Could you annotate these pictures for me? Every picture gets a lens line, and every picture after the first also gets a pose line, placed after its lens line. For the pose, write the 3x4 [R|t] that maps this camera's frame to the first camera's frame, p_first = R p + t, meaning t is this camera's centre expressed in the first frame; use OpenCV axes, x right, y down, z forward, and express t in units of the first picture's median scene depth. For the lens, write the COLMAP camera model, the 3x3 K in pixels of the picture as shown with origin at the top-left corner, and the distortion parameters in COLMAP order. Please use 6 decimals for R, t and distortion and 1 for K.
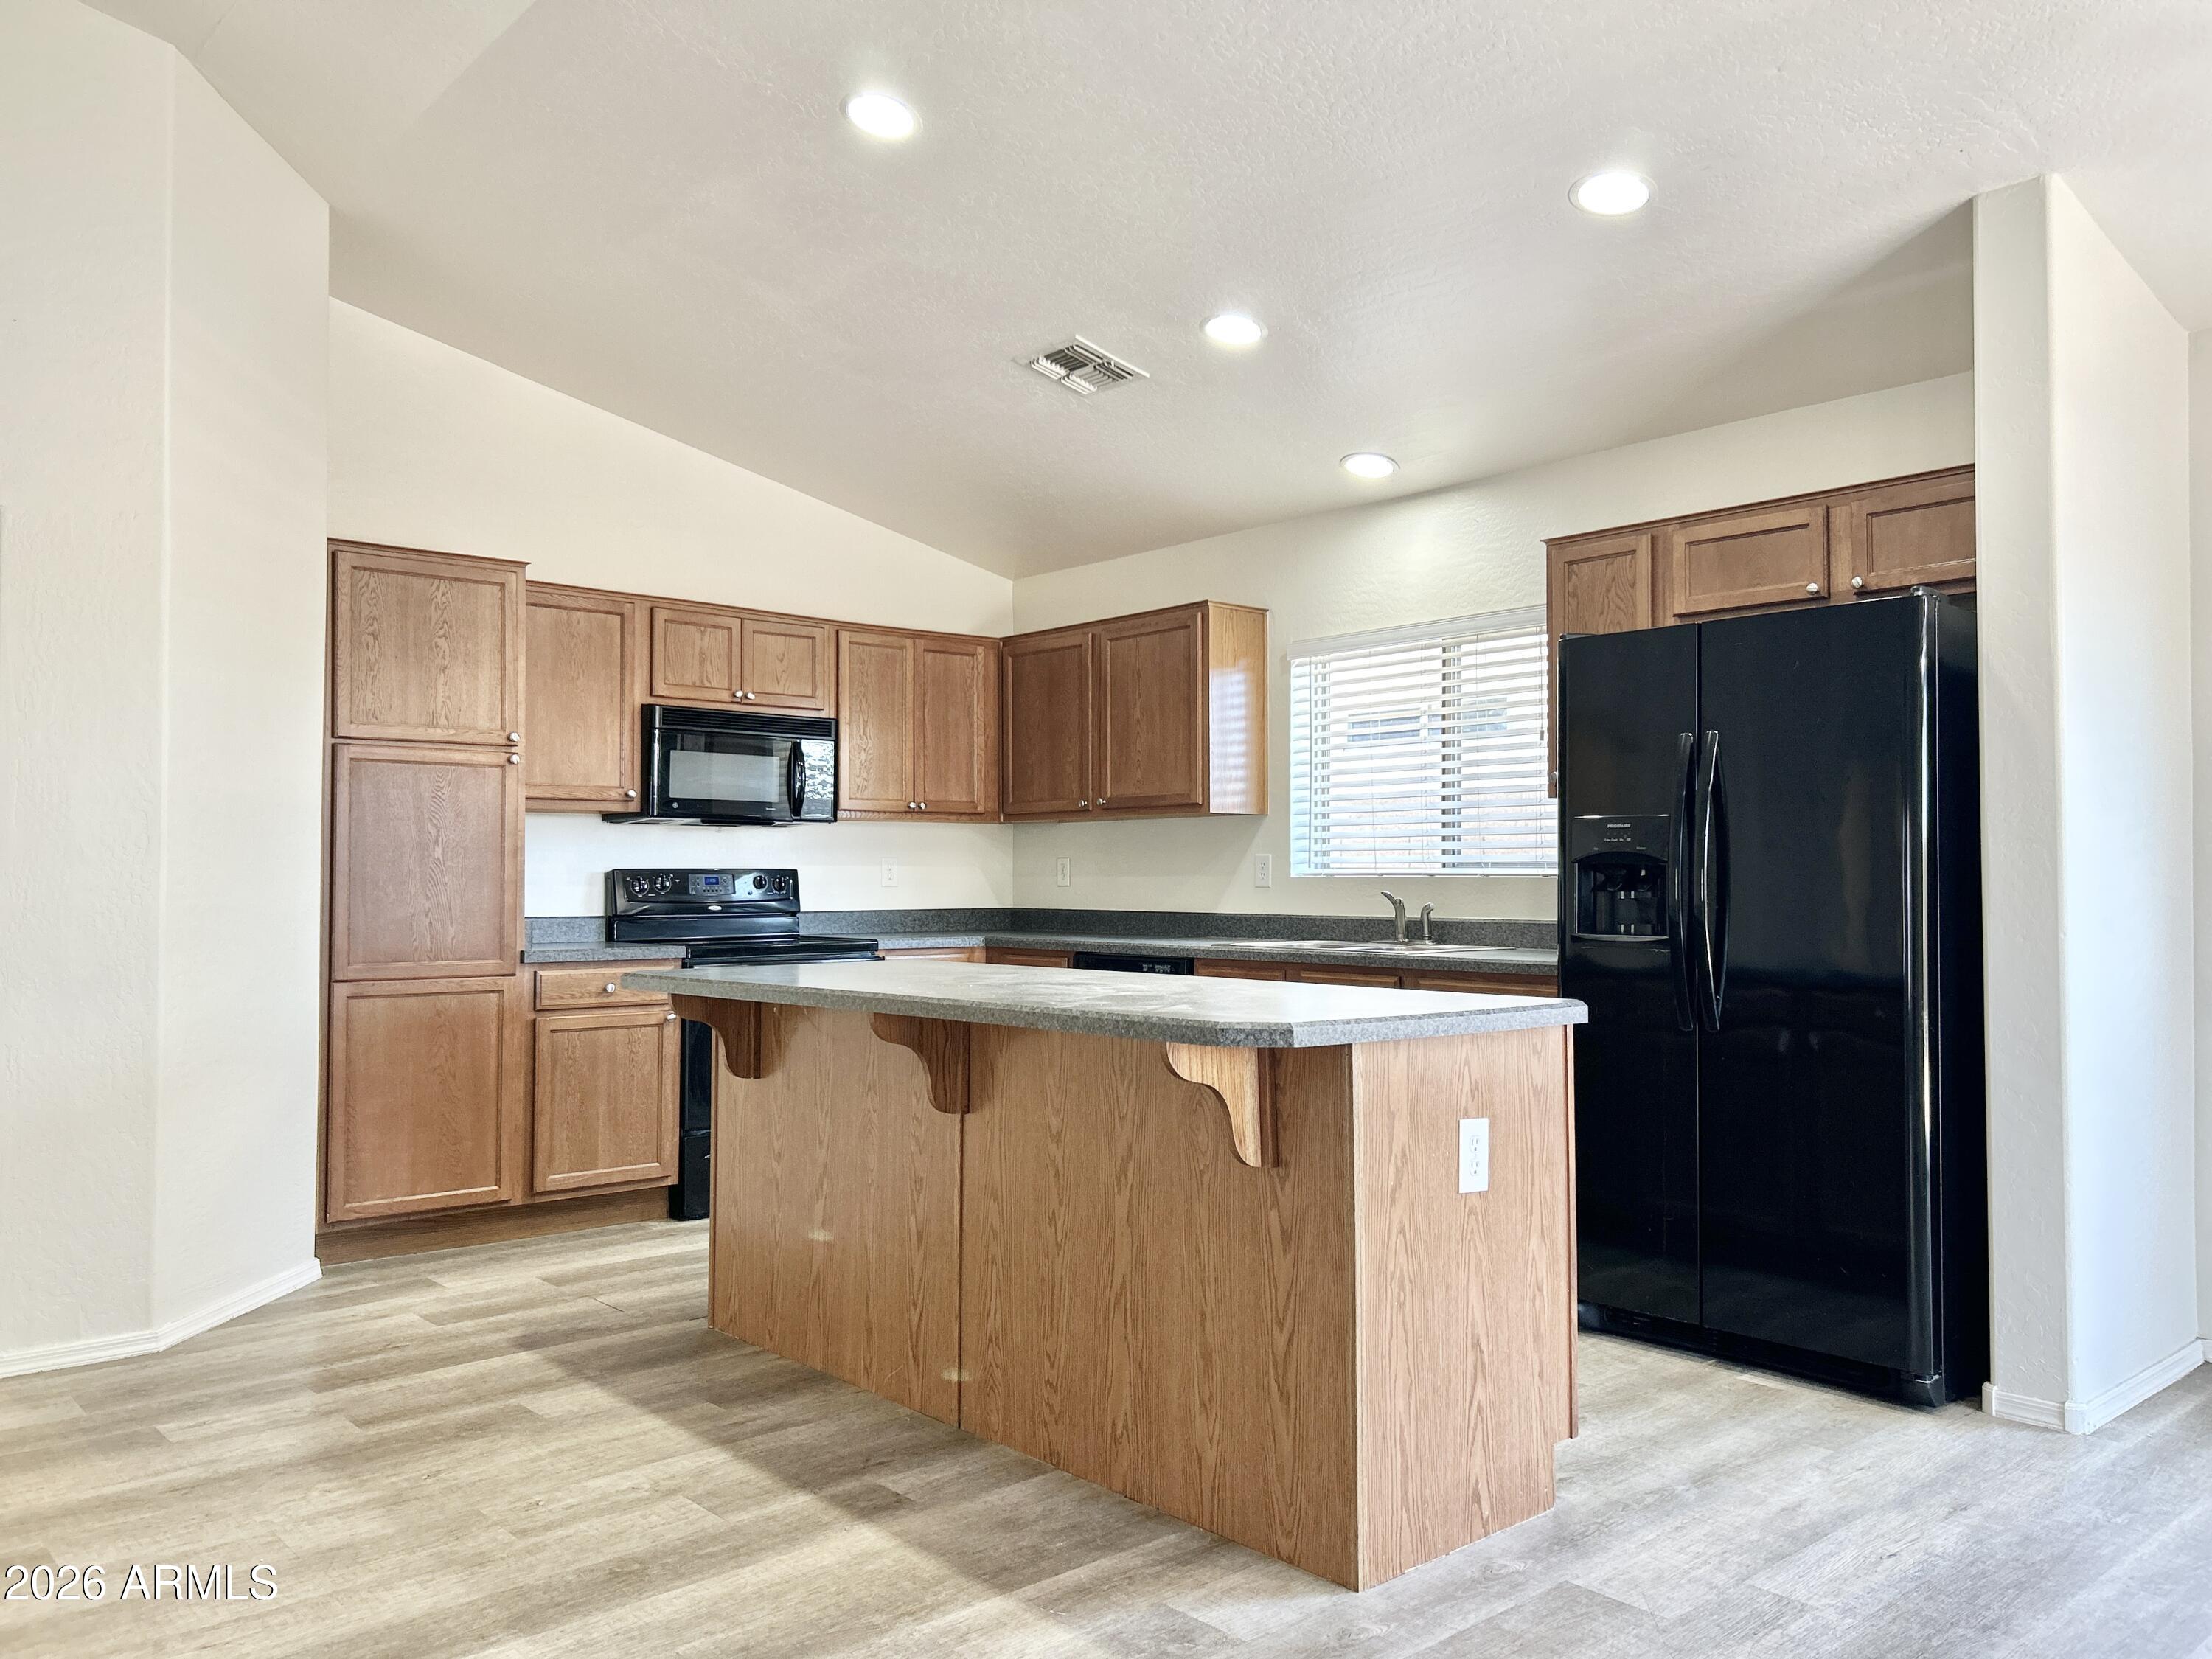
lens RADIAL K [[1654.1, 0, 1103.6], [0, 1654.1, 825.8], [0, 0, 1]] dist [0.050367, -0.050237]
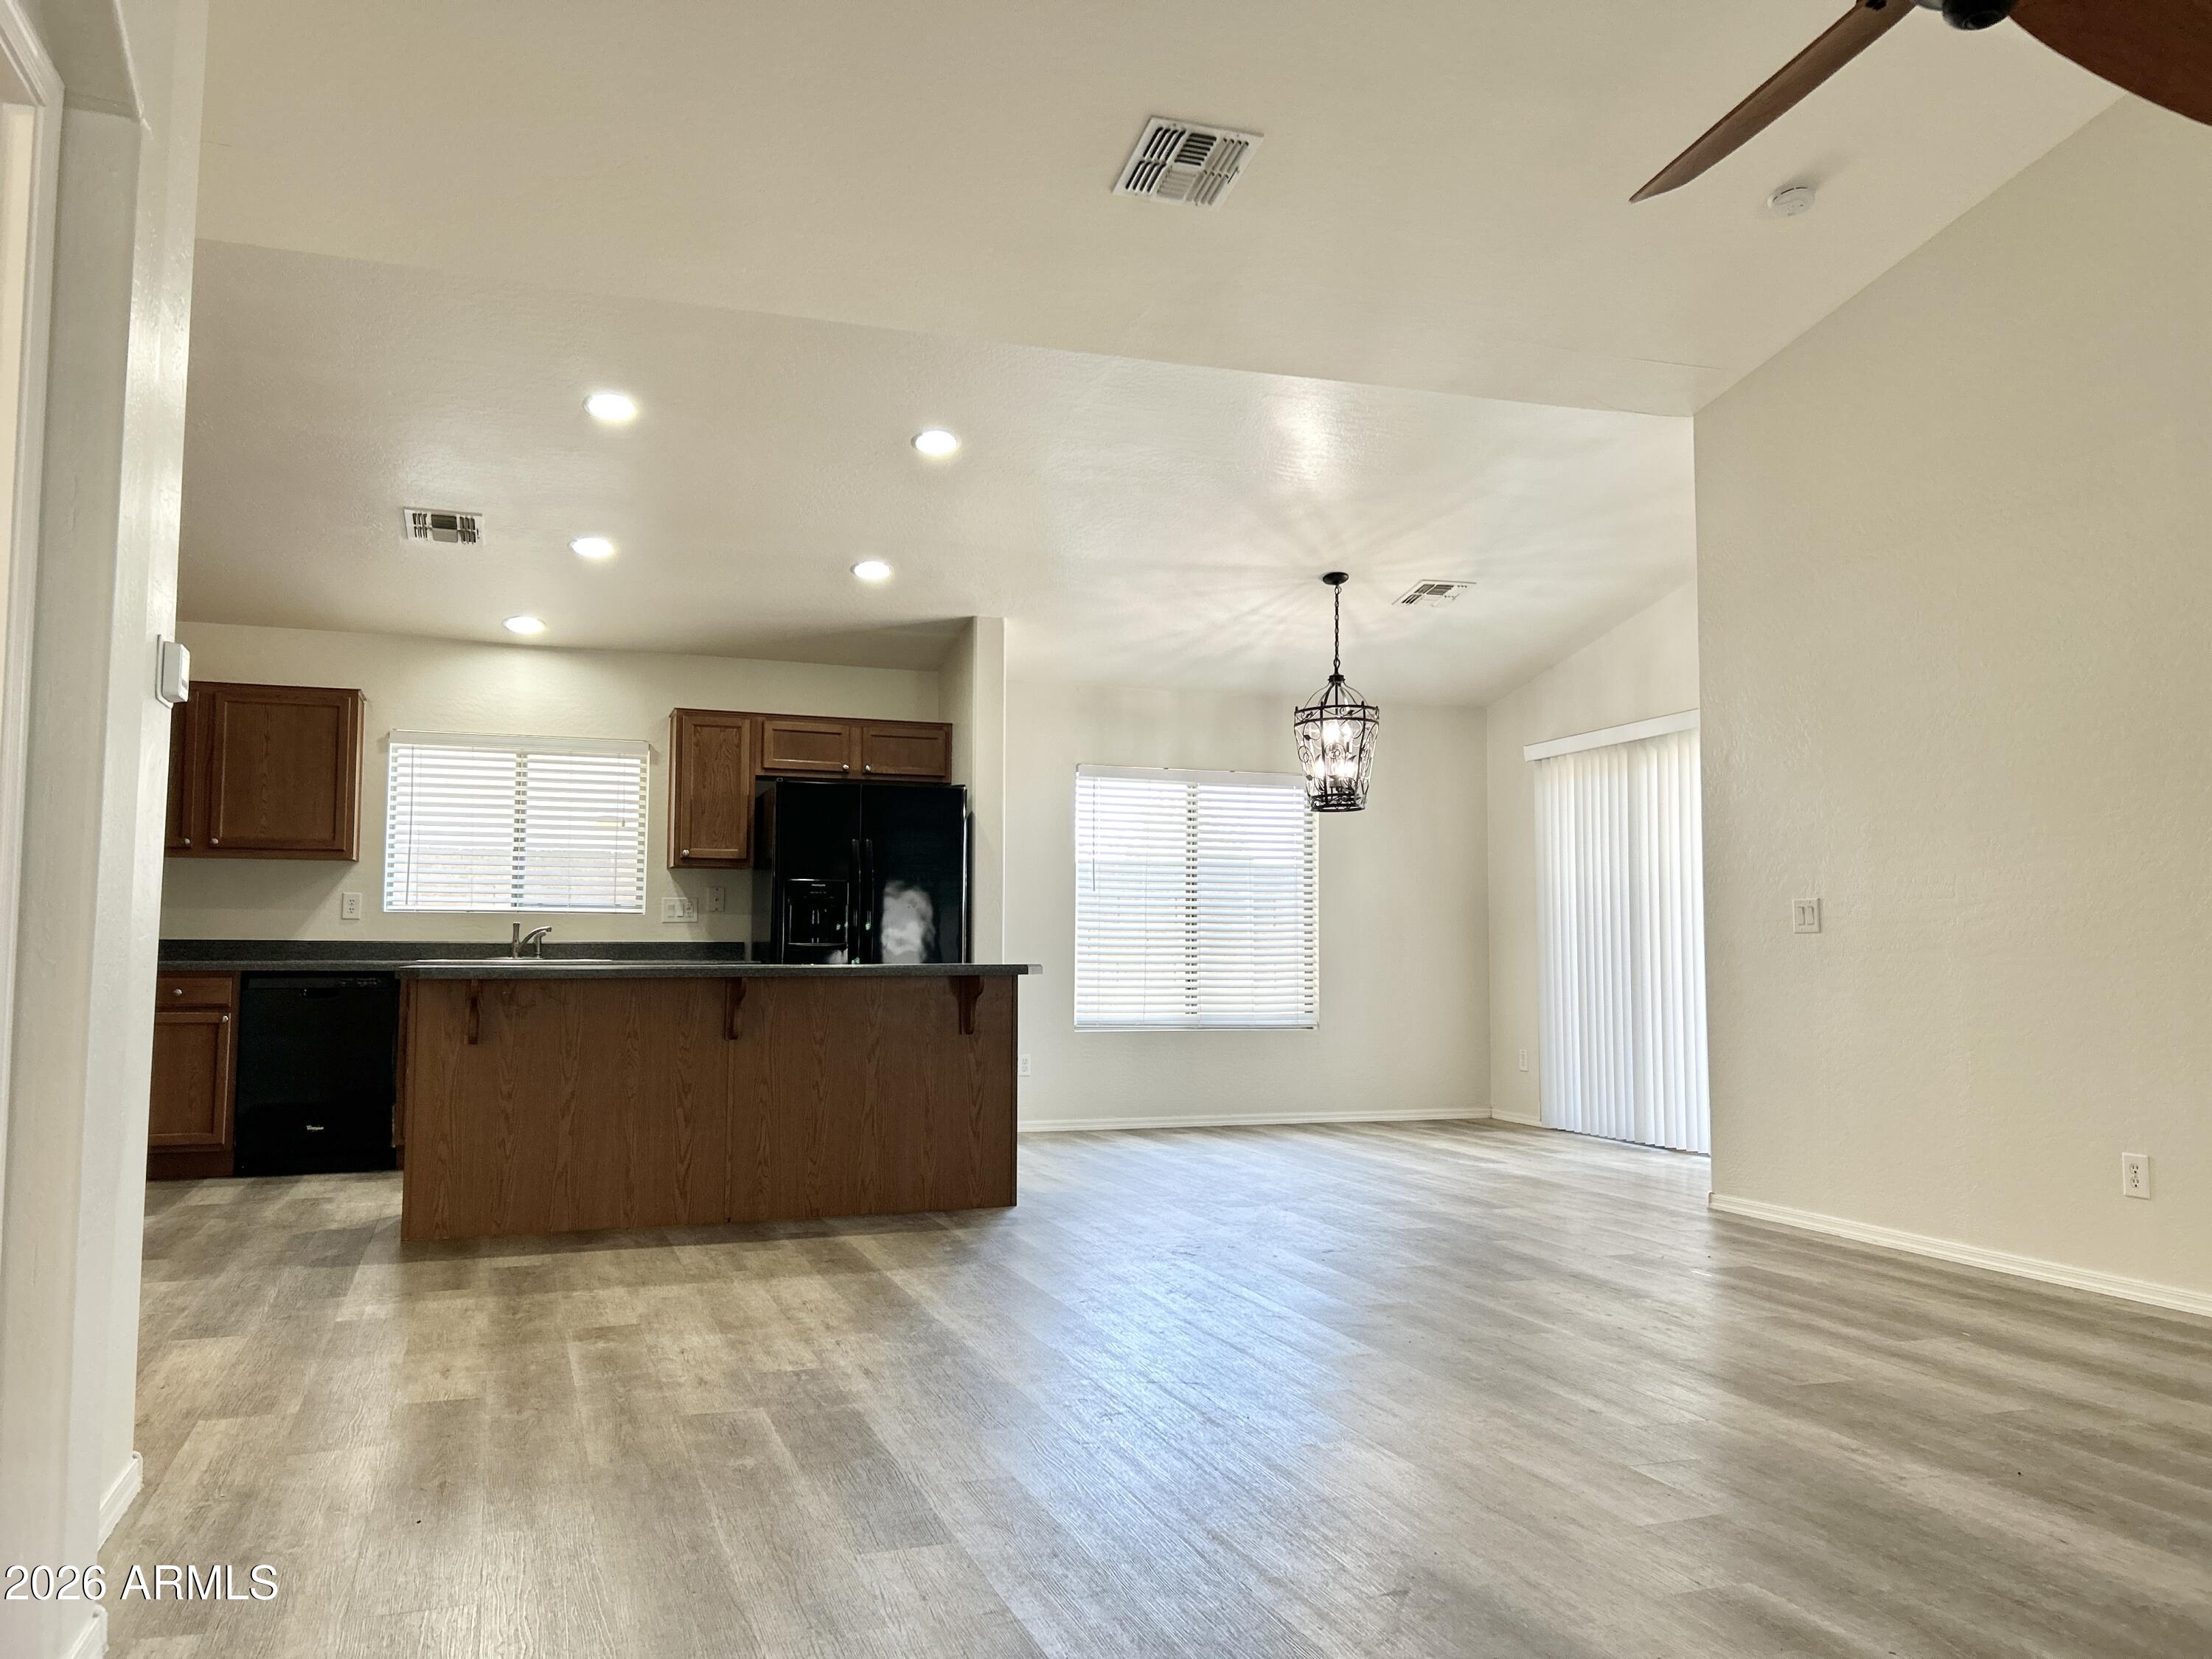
lens RADIAL K [[1654.1, 0, 1107.4], [0, 1654.1, 811.5], [0, 0, 1]] dist [0.050367, -0.050237]
pose [[0.360483, 0.082363, 0.929122, -1.176302], [-0.037427, 0.996569, -0.073821, 0.037551], [-0.932015, -0.008163, 0.362329, 0.010019]]
